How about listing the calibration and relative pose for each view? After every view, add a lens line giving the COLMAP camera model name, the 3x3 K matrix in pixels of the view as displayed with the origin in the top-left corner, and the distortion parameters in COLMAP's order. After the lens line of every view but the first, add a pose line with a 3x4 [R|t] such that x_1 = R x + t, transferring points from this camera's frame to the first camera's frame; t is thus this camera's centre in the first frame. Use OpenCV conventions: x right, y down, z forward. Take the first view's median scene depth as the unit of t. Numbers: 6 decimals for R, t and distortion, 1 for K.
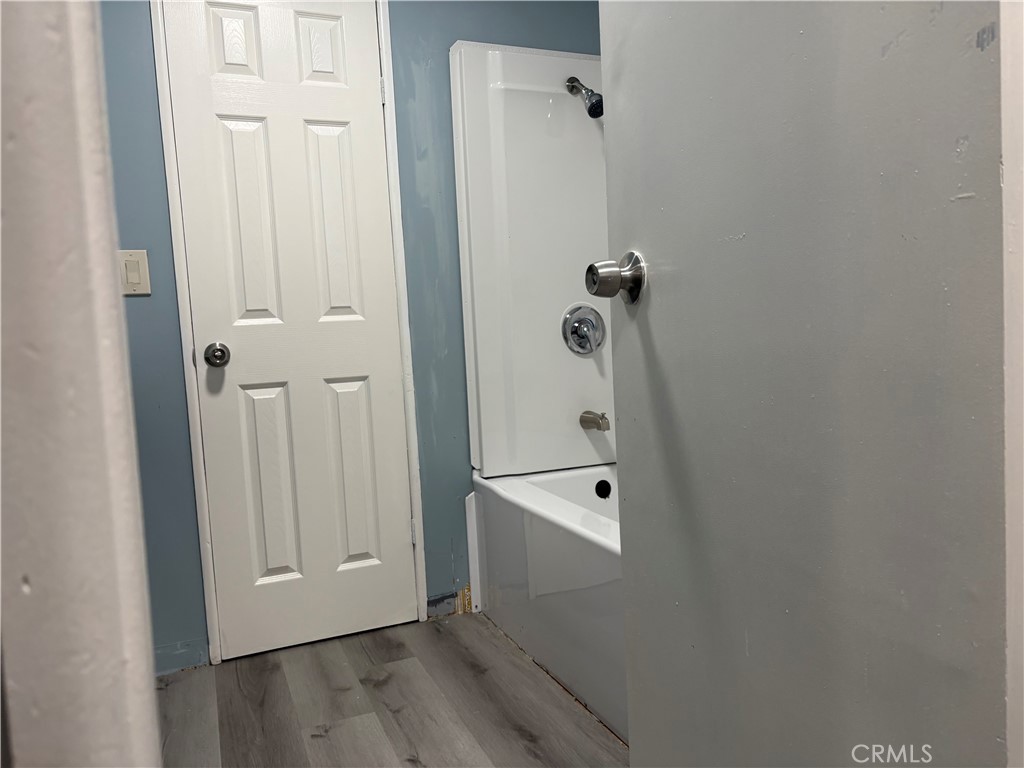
lens RADIAL K [[772.0, 0, 519.0], [0, 772.0, 388.8], [0, 0, 1]] dist [0.018804, 0.005340]
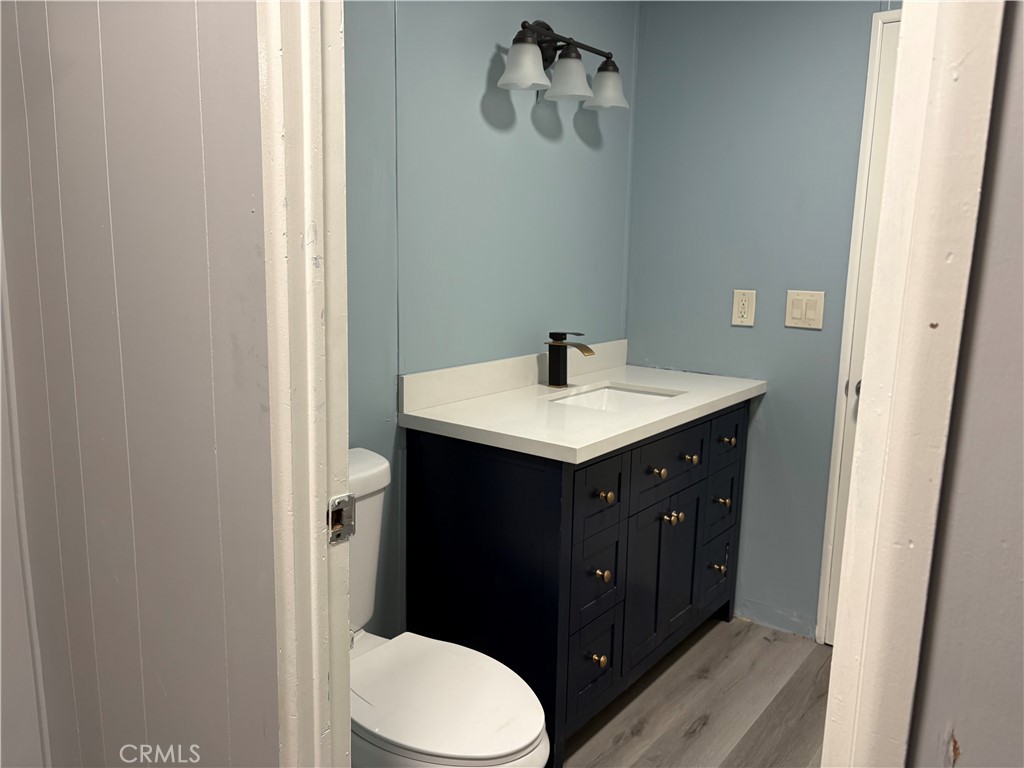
lens RADIAL K [[772.0, 0, 518.5], [0, 772.0, 383.3], [0, 0, 1]] dist [0.018804, 0.005340]
pose [[0.479221, 0.212628, -0.851549, 0.327945], [-0.106661, 0.977130, 0.183960, -0.211201], [0.871189, 0.002670, 0.490940, 0.019792]]
